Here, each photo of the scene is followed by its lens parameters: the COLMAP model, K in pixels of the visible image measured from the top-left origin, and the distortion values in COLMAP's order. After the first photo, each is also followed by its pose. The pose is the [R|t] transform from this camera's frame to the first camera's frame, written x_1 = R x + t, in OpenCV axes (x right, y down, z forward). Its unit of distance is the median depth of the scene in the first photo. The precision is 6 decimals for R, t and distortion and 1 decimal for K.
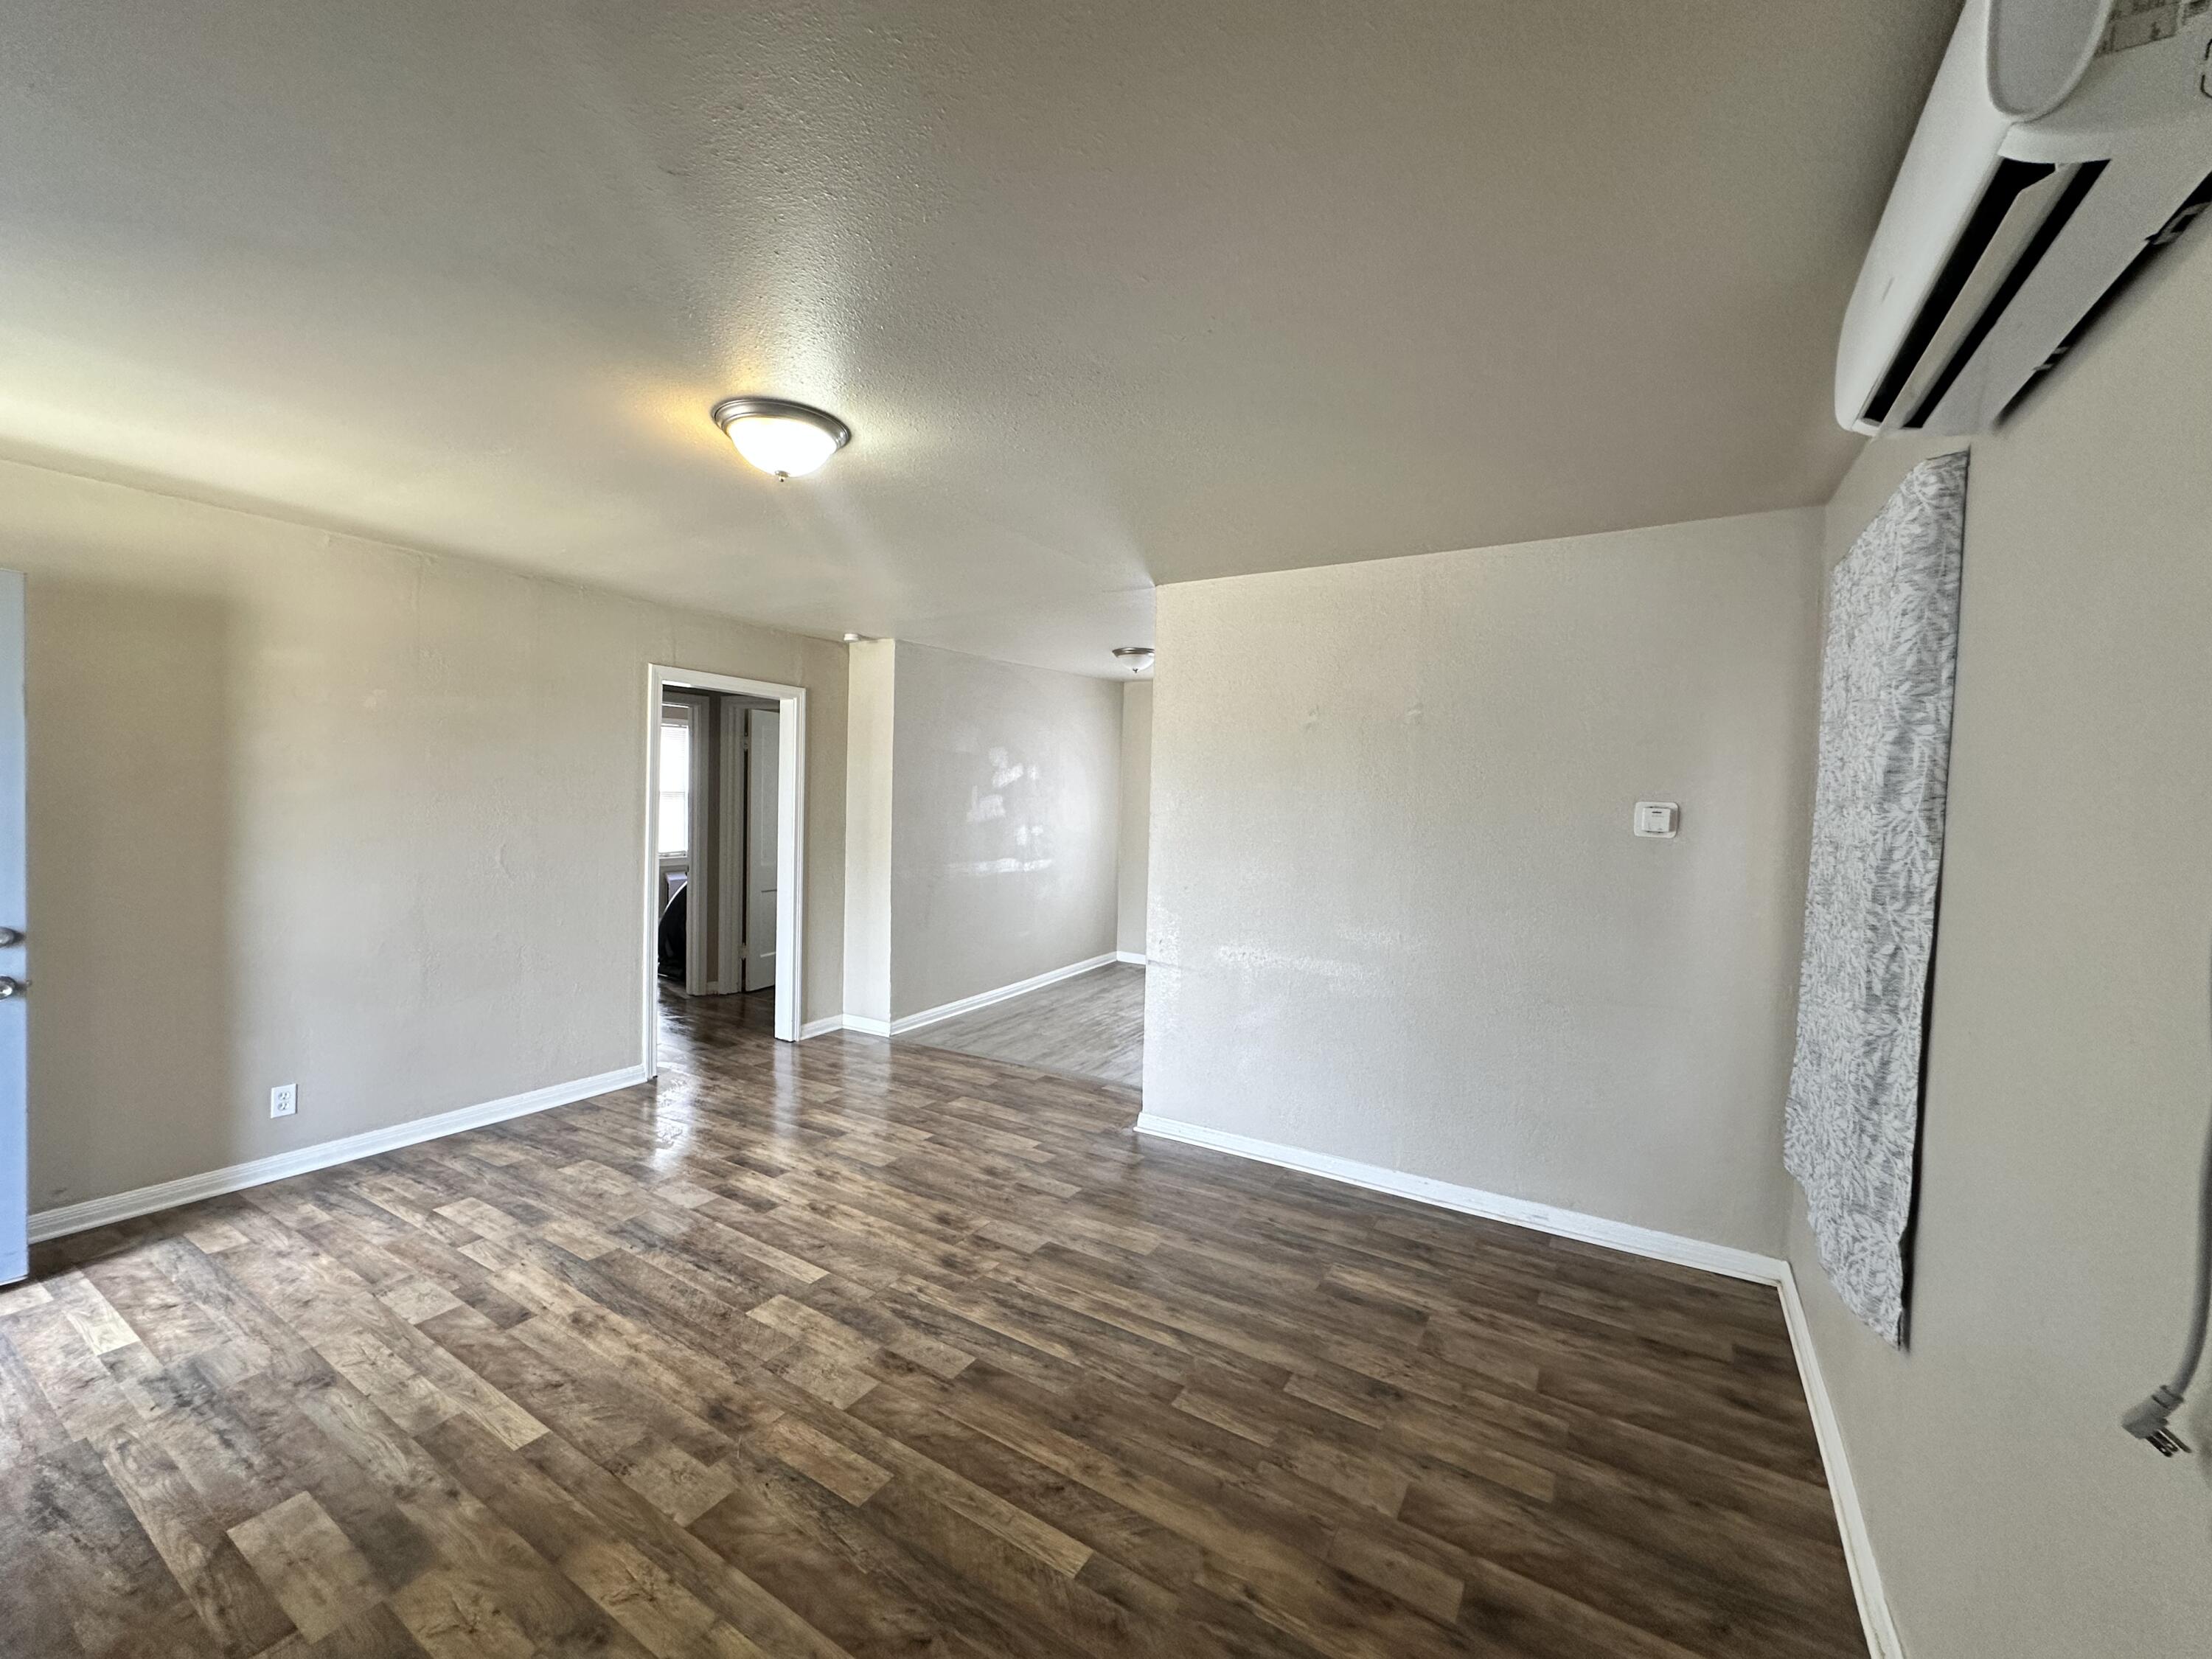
lens RADIAL K [[885.8, 0, 1108.2], [0, 885.8, 838.2], [0, 0, 1]] dist [-0.002848, 0.000773]
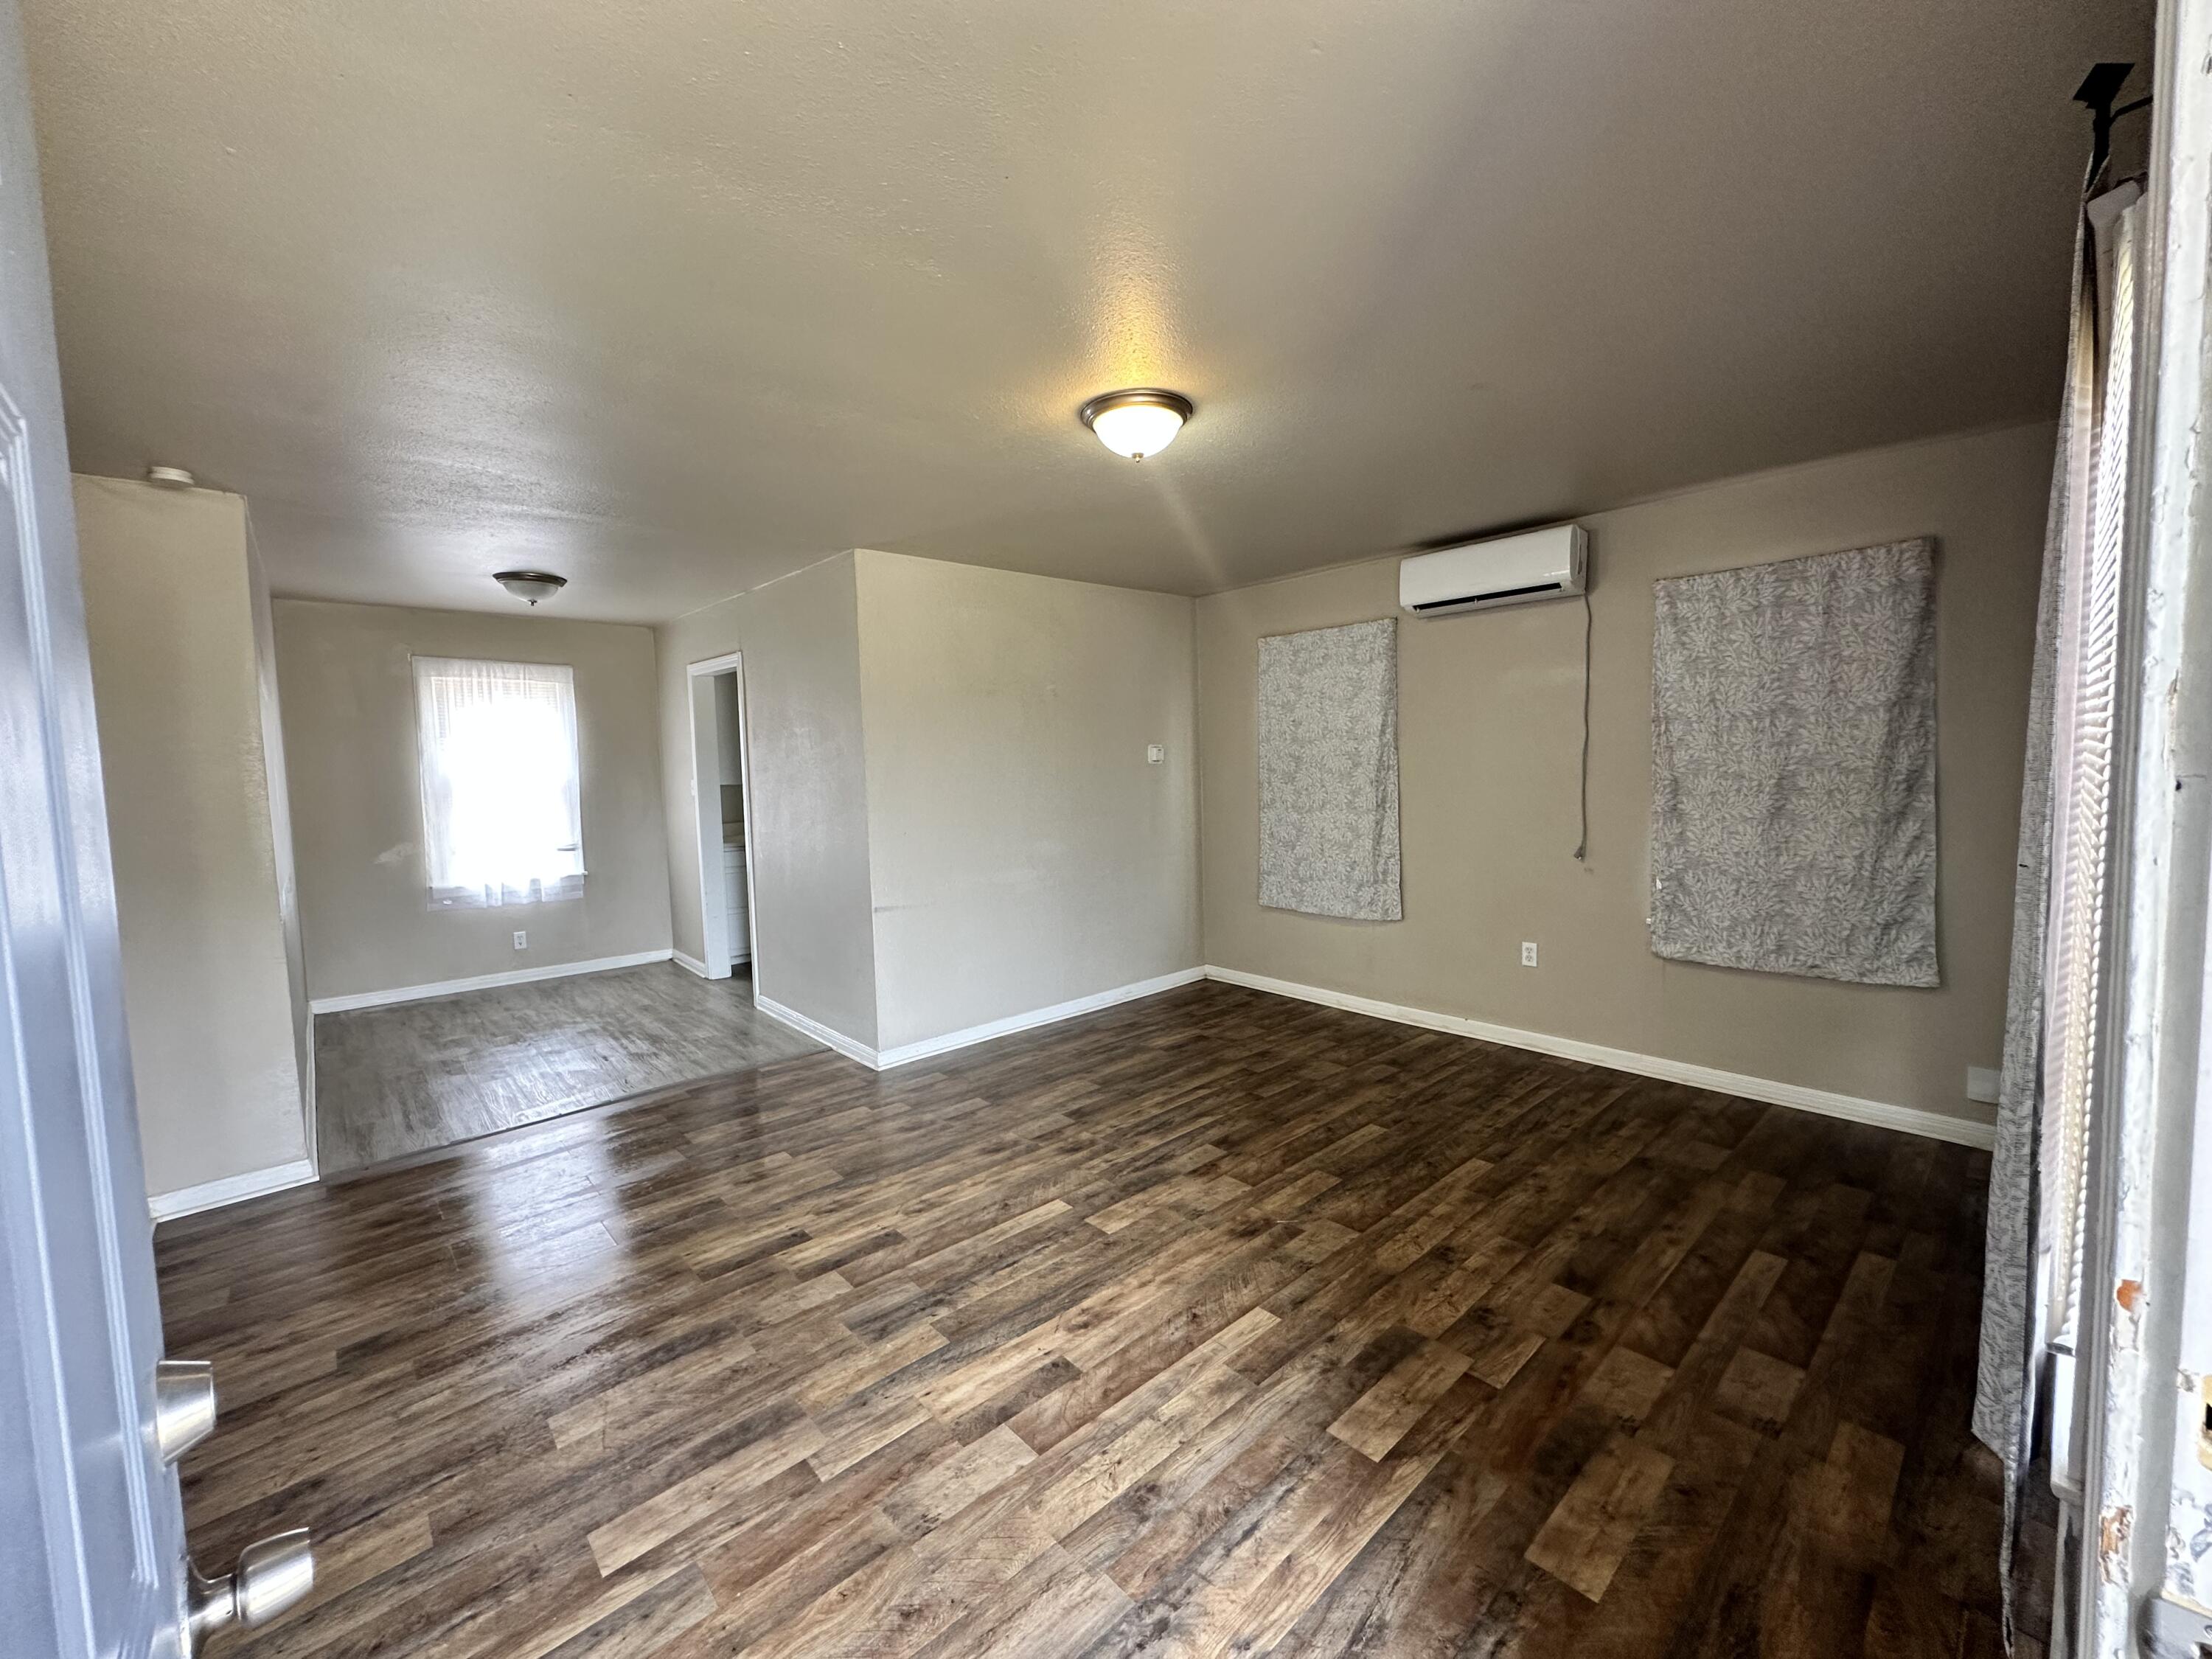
lens RADIAL K [[885.8, 0, 1117.7], [0, 885.8, 818.9], [0, 0, 1]] dist [-0.002848, 0.000773]
pose [[0.271115, -0.094828, 0.957865, -1.334658], [0.077674, 0.994045, 0.076425, -0.038001], [-0.959408, 0.053681, 0.276866, 0.647983]]
